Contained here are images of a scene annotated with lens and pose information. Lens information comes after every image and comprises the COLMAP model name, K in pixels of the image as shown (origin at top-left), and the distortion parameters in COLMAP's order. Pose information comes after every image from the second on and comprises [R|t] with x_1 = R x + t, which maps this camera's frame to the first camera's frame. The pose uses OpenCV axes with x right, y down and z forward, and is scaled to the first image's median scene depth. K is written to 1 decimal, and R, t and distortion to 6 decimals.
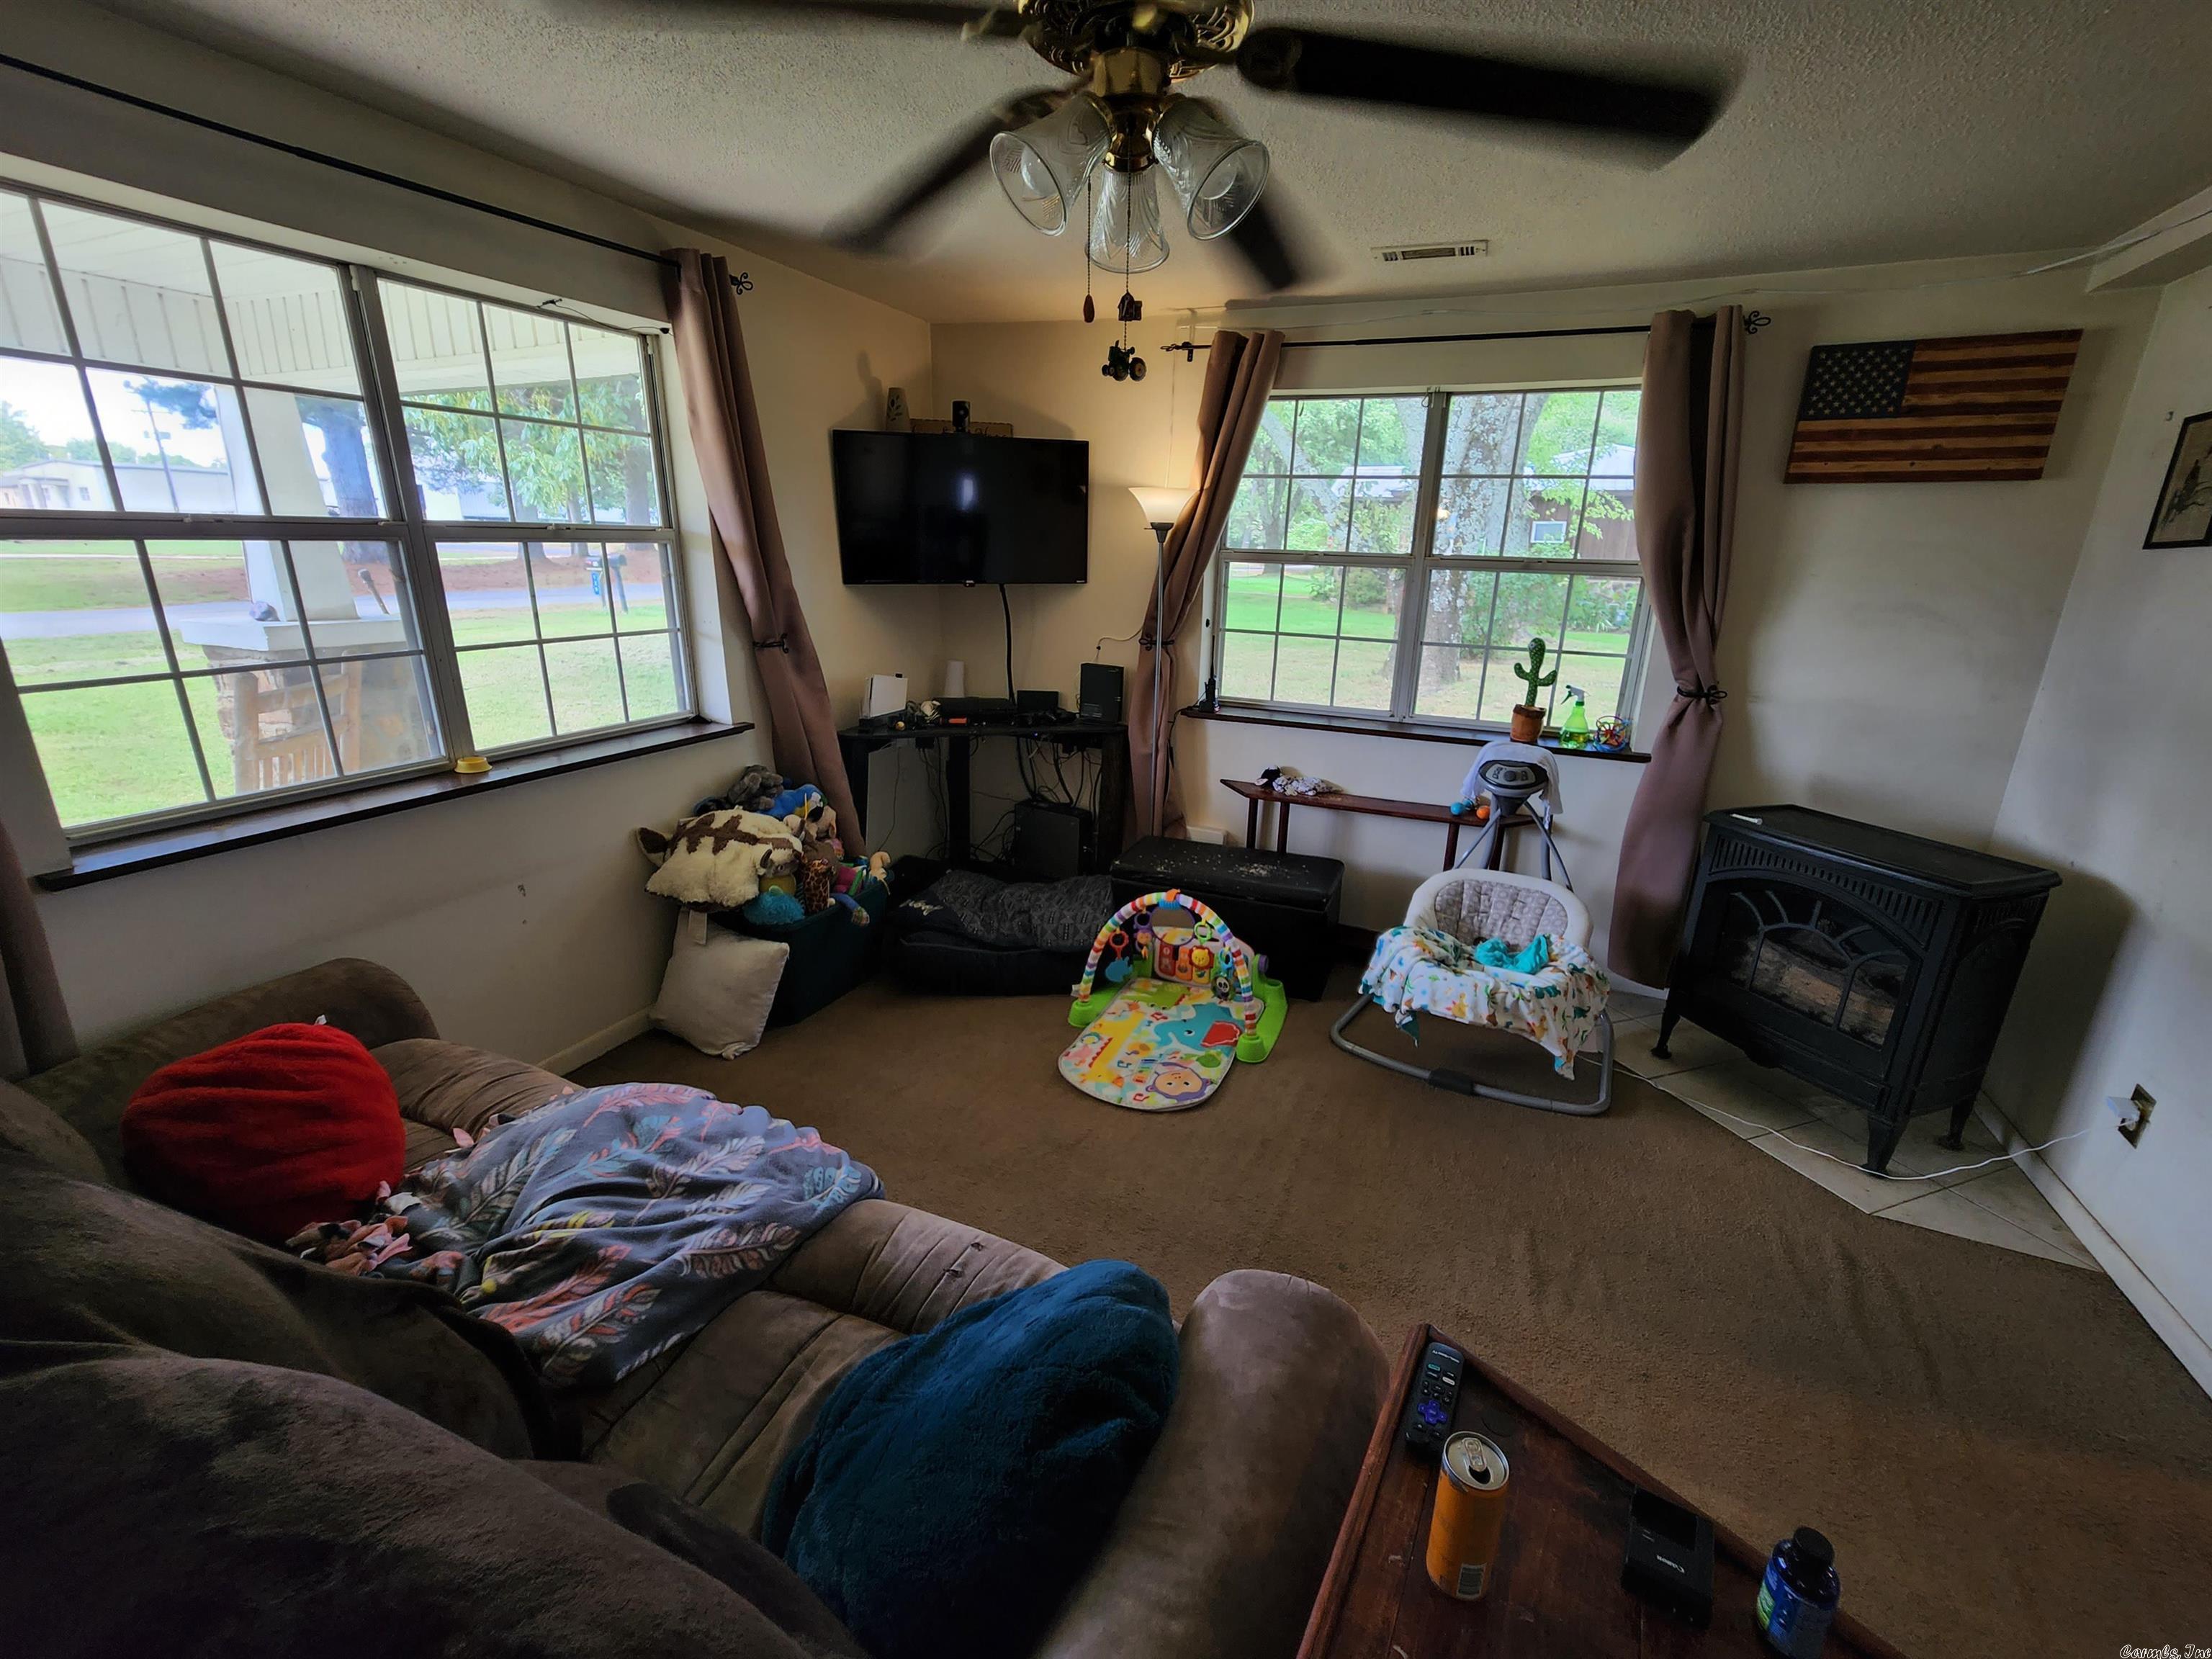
lens RADIAL K [[927.1, 0, 1105.8], [0, 927.1, 826.7], [0, 0, 1]] dist [-0.000082, -0.000226]
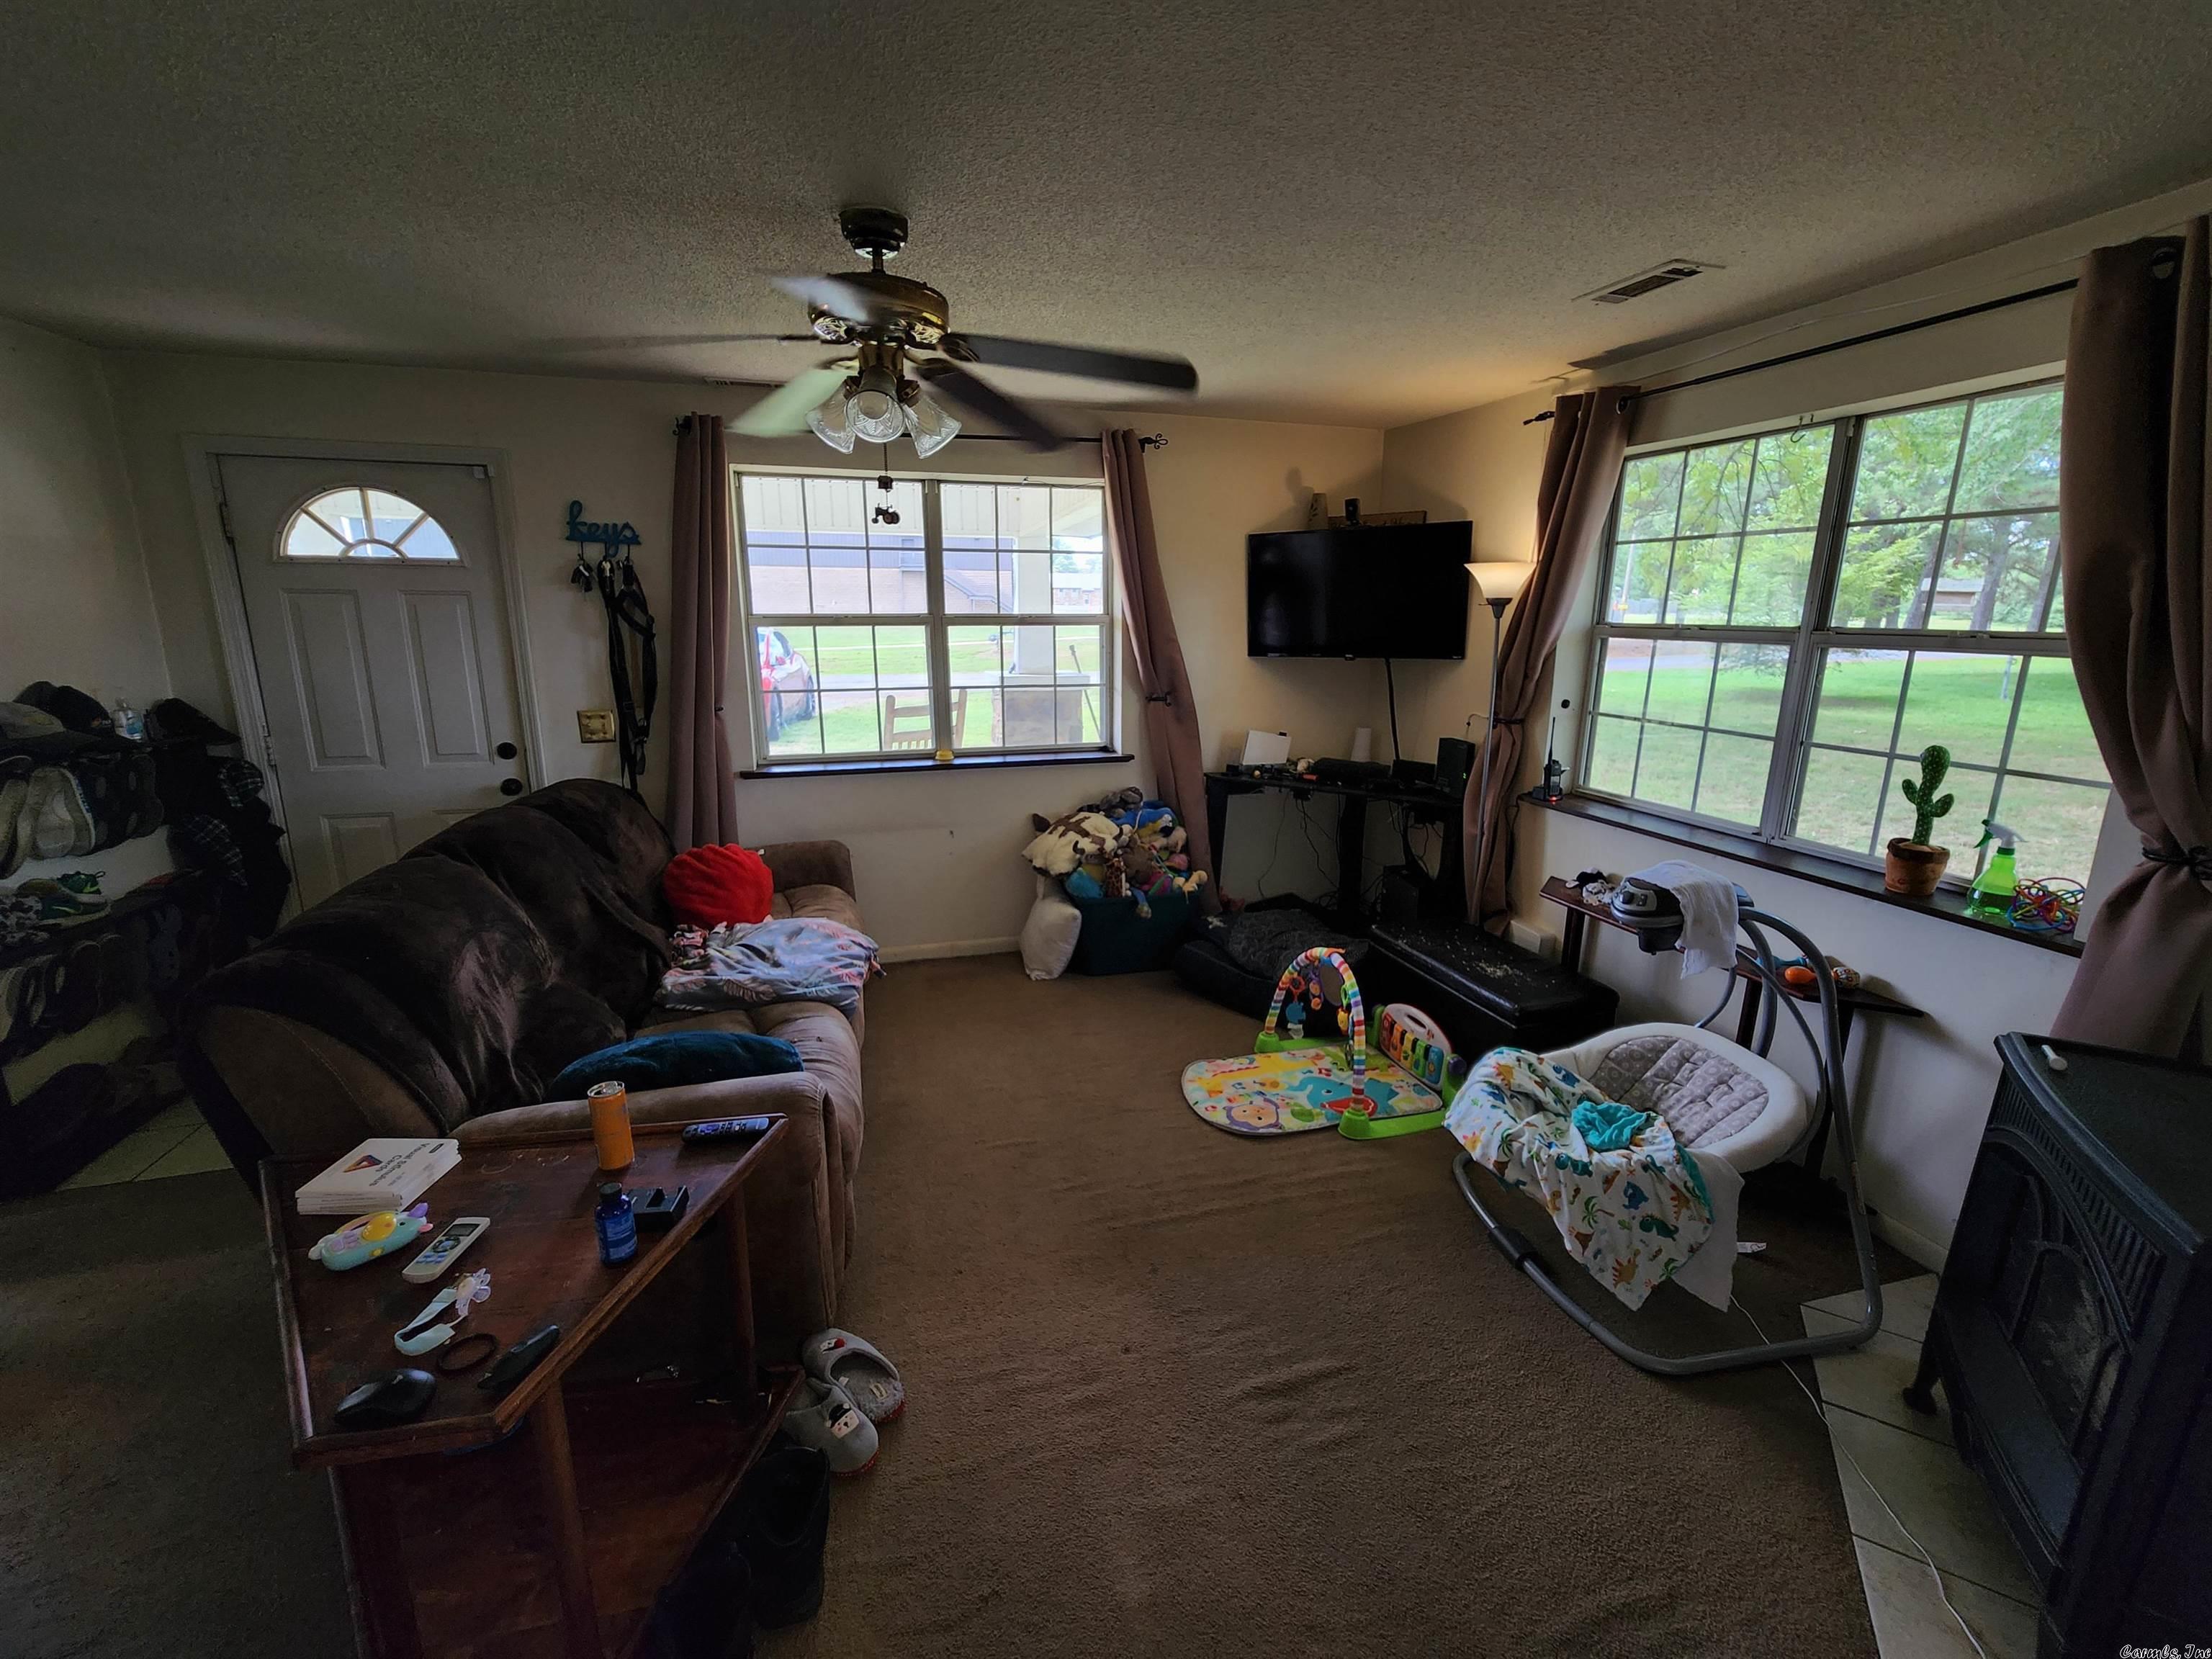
lens RADIAL K [[921.0, 0, 1106.0], [0, 921.0, 829.5], [0, 0, 1]] dist [-0.002459, -0.000442]
pose [[0.632718, 0.156284, -0.758448, 0.604000], [-0.215500, 0.976270, 0.021392, -0.025405], [0.743793, 0.149910, 0.651383, 0.111030]]
